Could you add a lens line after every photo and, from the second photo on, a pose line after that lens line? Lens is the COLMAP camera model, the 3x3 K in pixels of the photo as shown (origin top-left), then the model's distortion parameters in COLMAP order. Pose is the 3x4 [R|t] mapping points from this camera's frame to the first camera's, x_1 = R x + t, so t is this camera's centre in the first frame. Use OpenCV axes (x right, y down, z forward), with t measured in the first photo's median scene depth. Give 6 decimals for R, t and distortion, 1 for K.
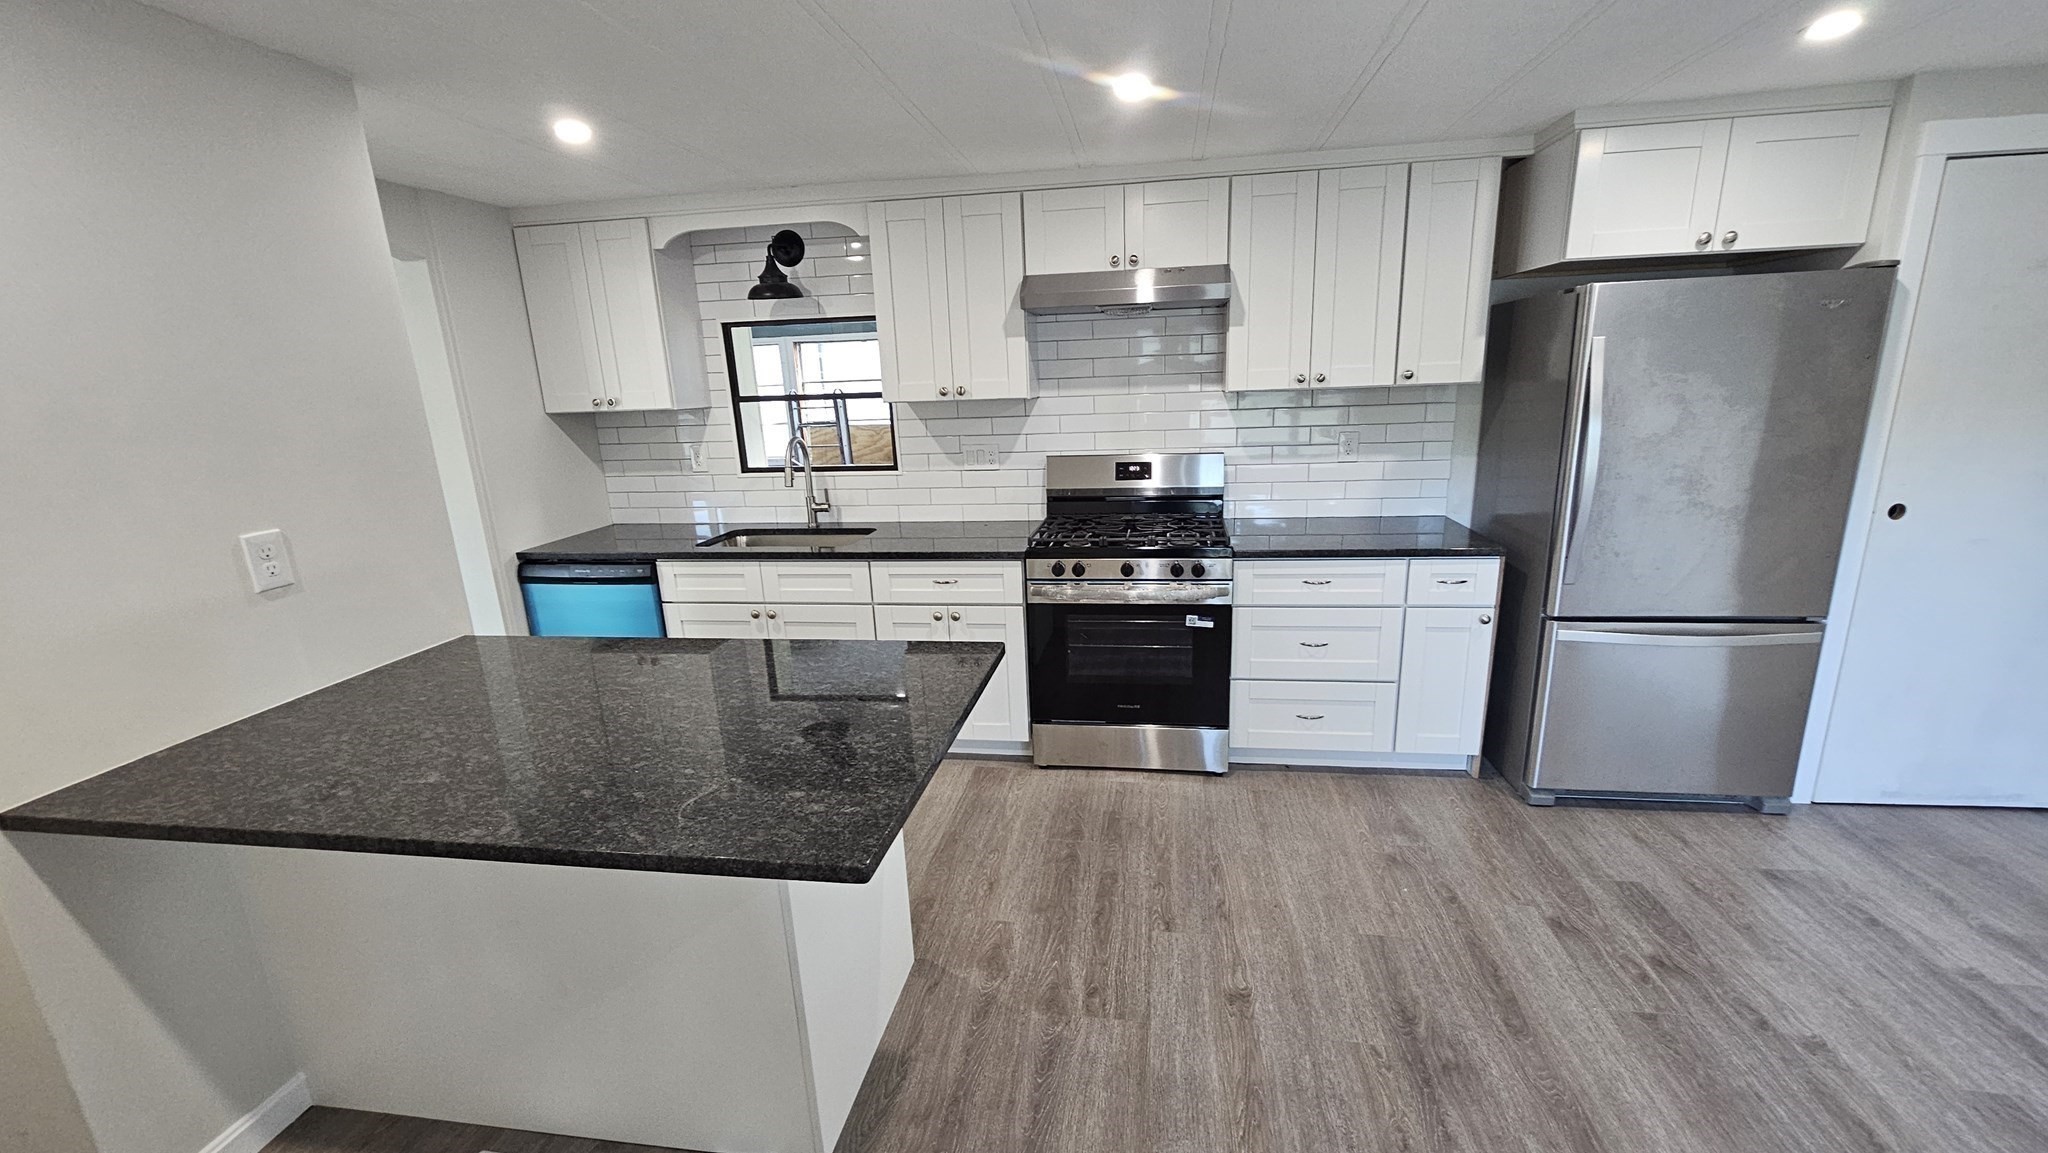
lens RADIAL K [[837.5, 0, 1024.5], [0, 837.5, 588.0], [0, 0, 1]] dist [0.001043, 0.000530]
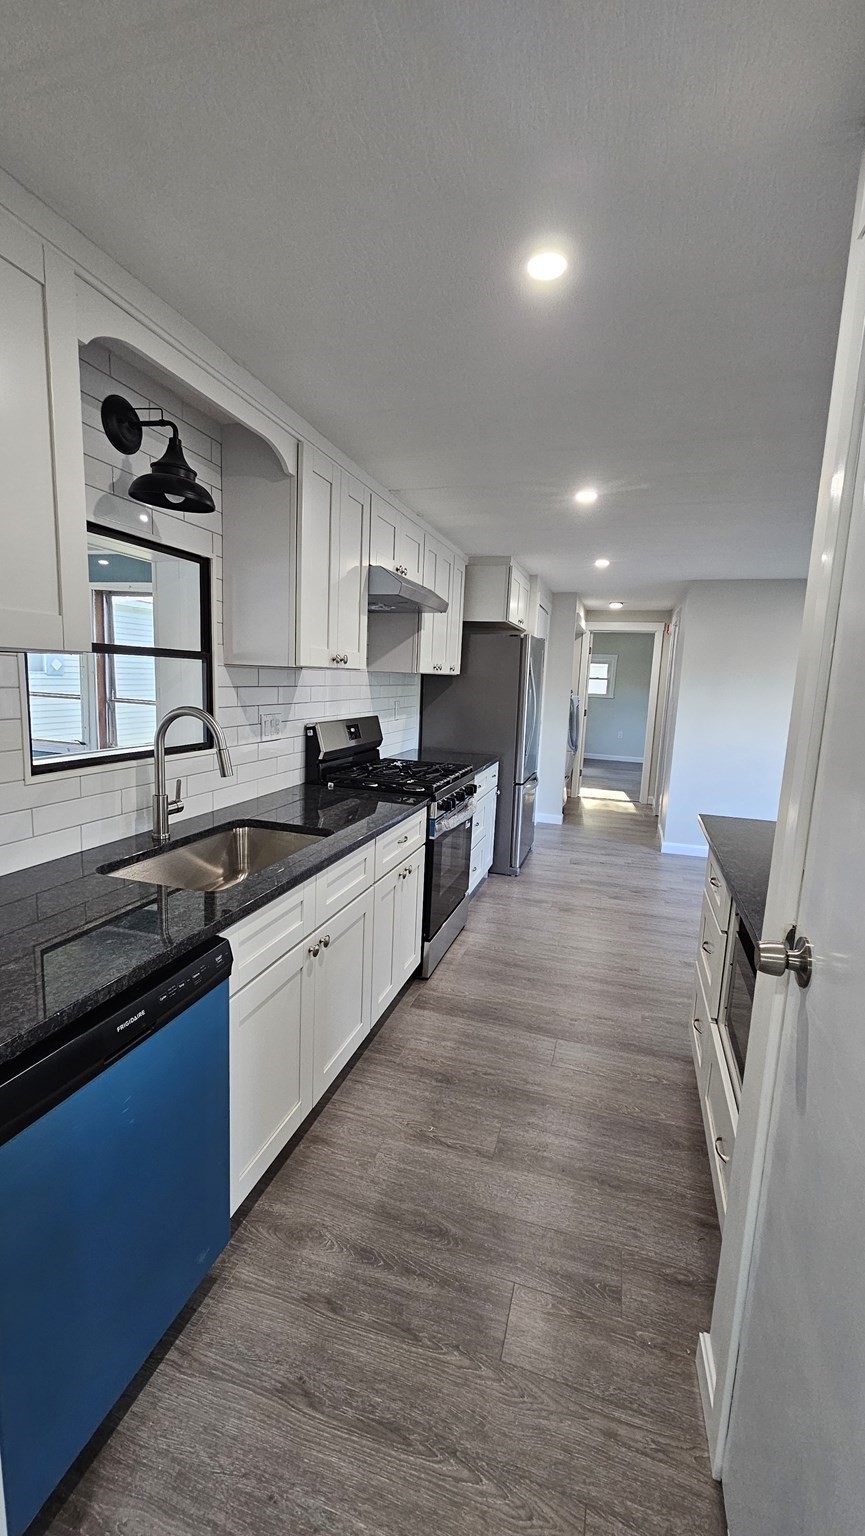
lens RADIAL K [[628.1, 0, 420.9], [0, 628.1, 766.6], [0, 0, 1]] dist [0.001043, 0.000530]
pose [[0.156802, -0.094009, 0.983146, -1.095906], [0.210475, 0.975772, 0.059735, -0.174933], [-0.964942, 0.197561, 0.172790, 1.057937]]
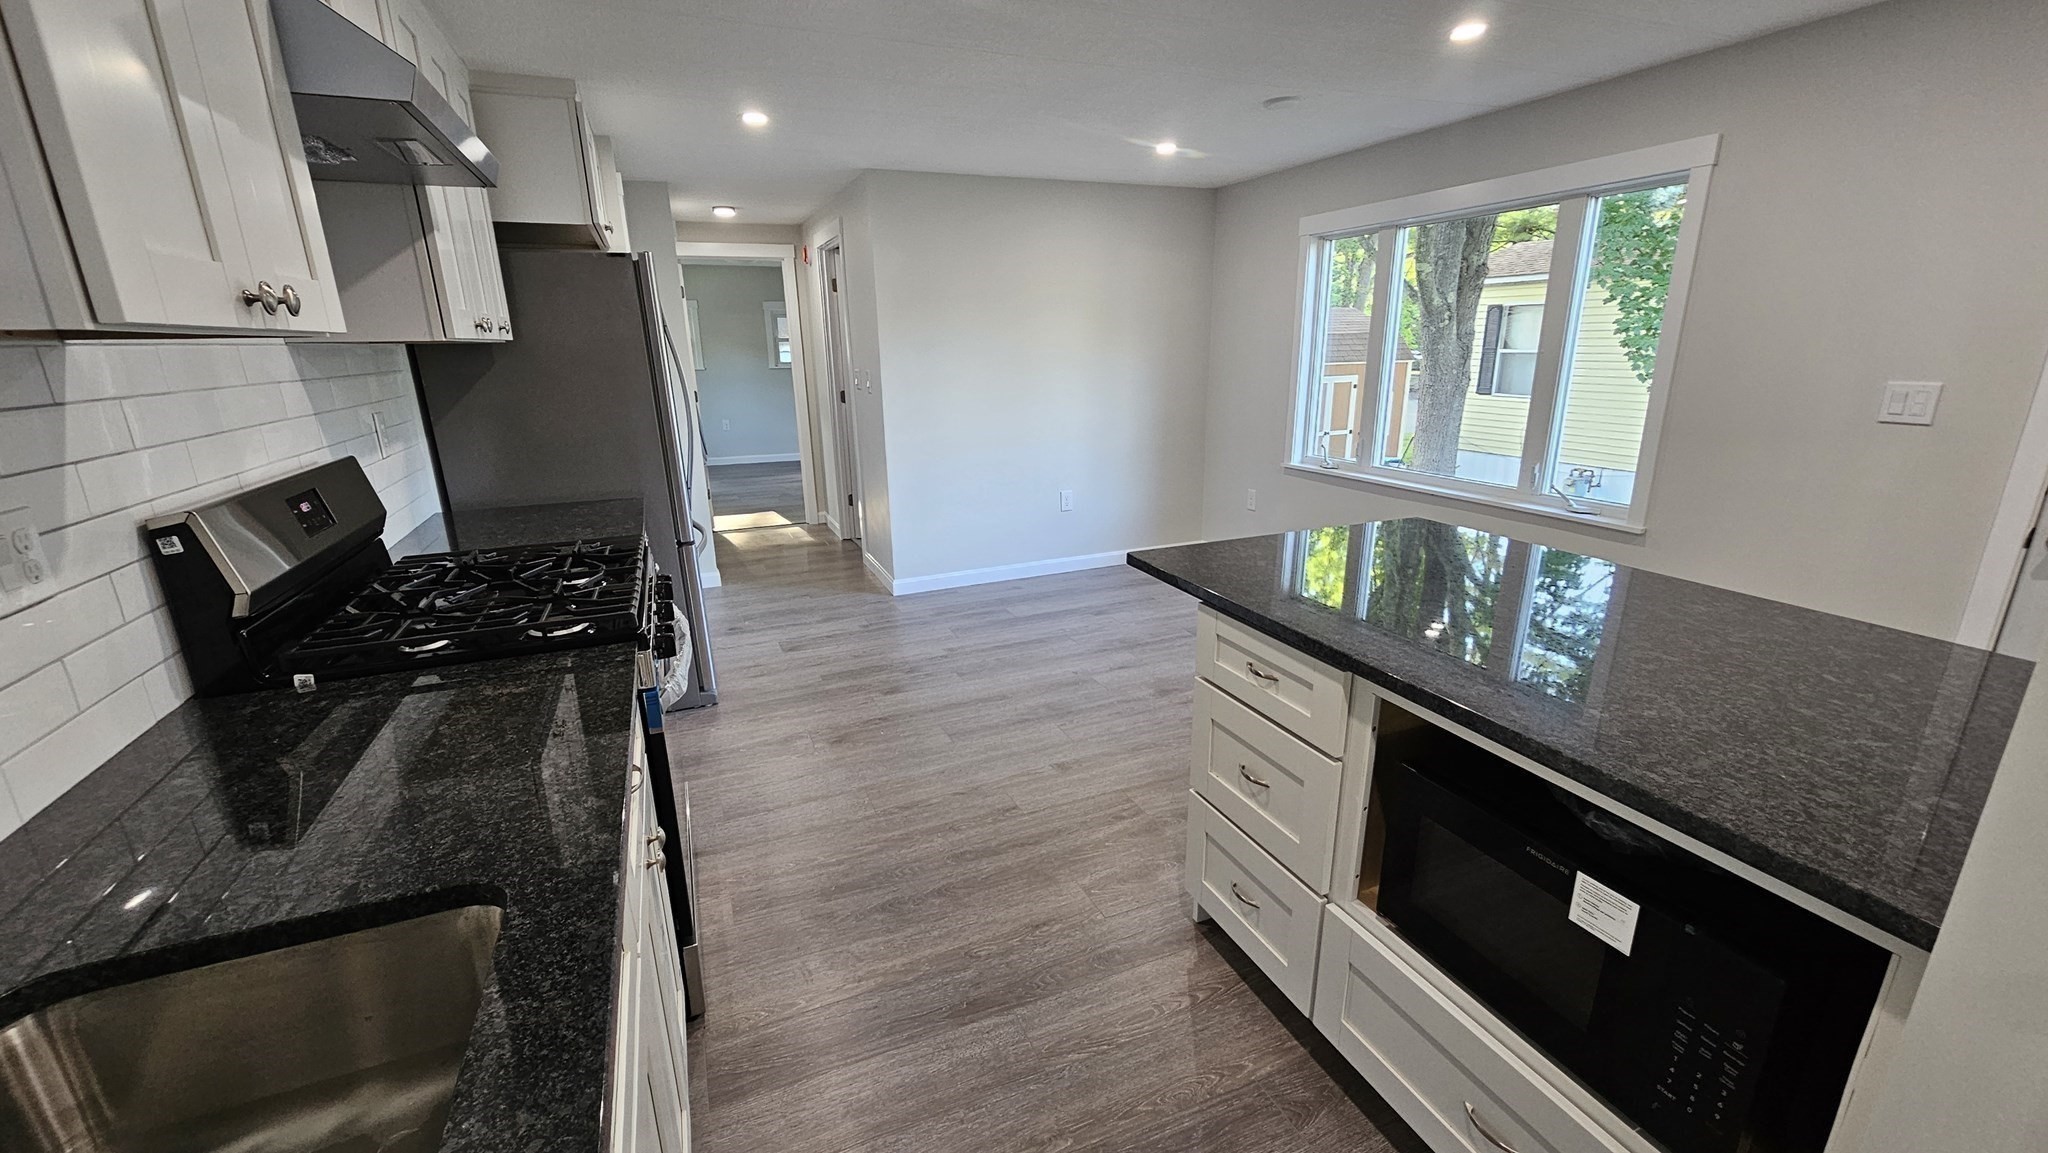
lens RADIAL K [[837.5, 0, 1024.5], [0, 837.5, 588.0], [0, 0, 1]] dist [0.001043, 0.000530]
pose [[-0.524855, -0.191011, 0.829483, -0.657066], [0.257654, 0.893128, 0.368697, -0.242104], [-0.811259, 0.407232, -0.419548, 1.255798]]
